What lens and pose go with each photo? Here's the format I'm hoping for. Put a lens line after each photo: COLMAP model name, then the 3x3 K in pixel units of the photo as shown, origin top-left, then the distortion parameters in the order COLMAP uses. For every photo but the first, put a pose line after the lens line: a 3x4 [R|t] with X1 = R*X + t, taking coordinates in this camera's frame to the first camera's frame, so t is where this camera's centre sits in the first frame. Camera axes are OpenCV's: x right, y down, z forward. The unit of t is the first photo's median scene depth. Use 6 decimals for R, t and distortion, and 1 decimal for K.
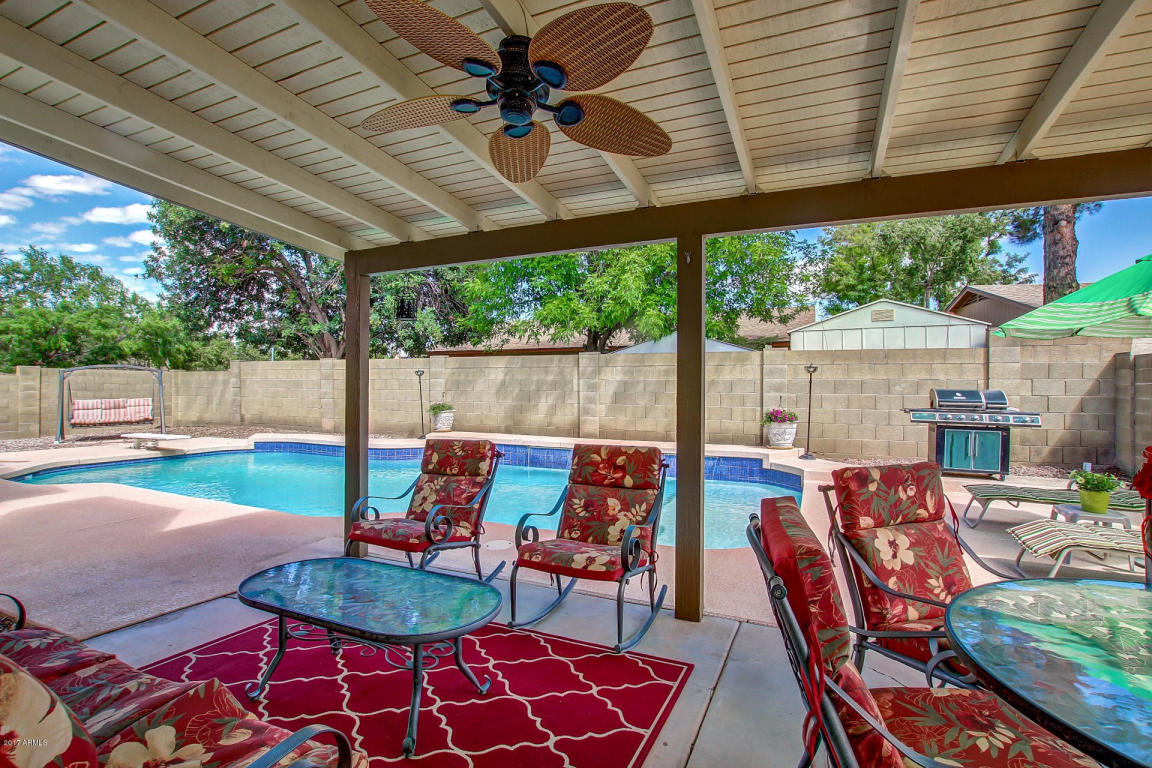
lens RADIAL K [[539.2, 0, 572.9], [0, 539.2, 386.3], [0, 0, 1]] dist [-0.027449, 0.003028]
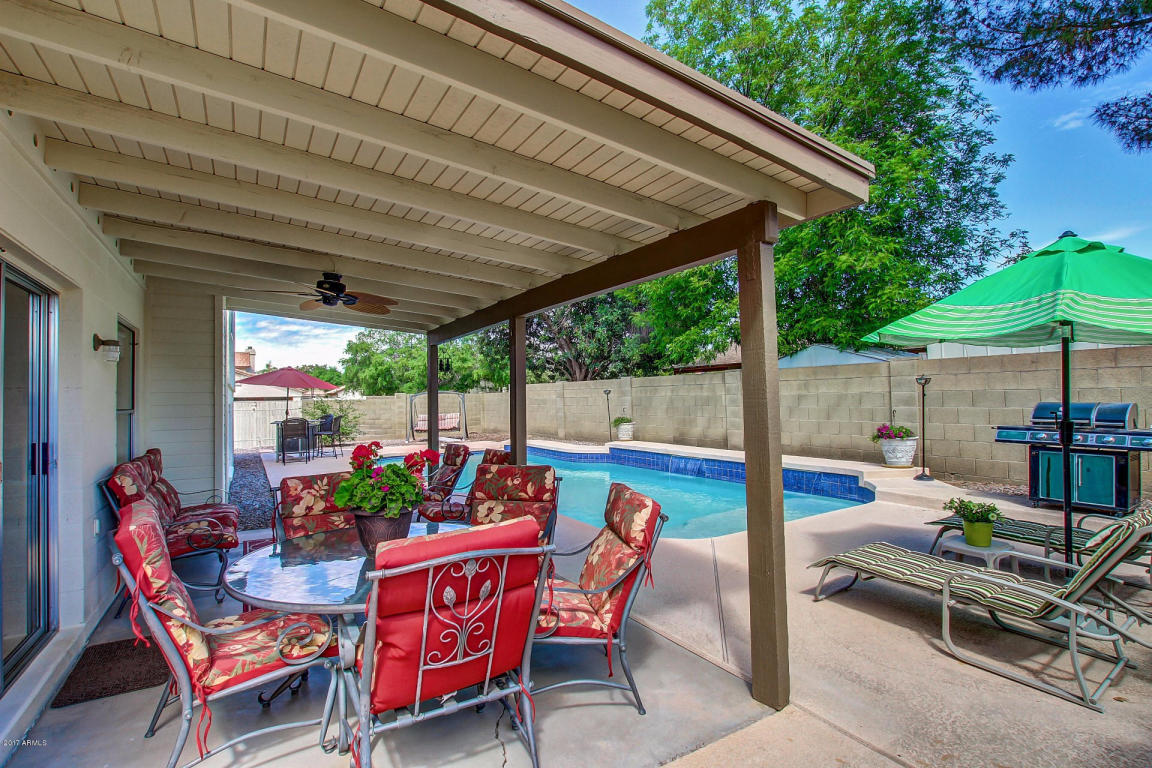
lens RADIAL K [[539.2, 0, 580.5], [0, 539.2, 393.4], [0, 0, 1]] dist [-0.027449, 0.003028]
pose [[0.834571, -0.023537, -0.550397, 0.399765], [0.021076, 0.999720, -0.010795, -0.011401], [0.550497, -0.002591, 0.834833, -0.062349]]
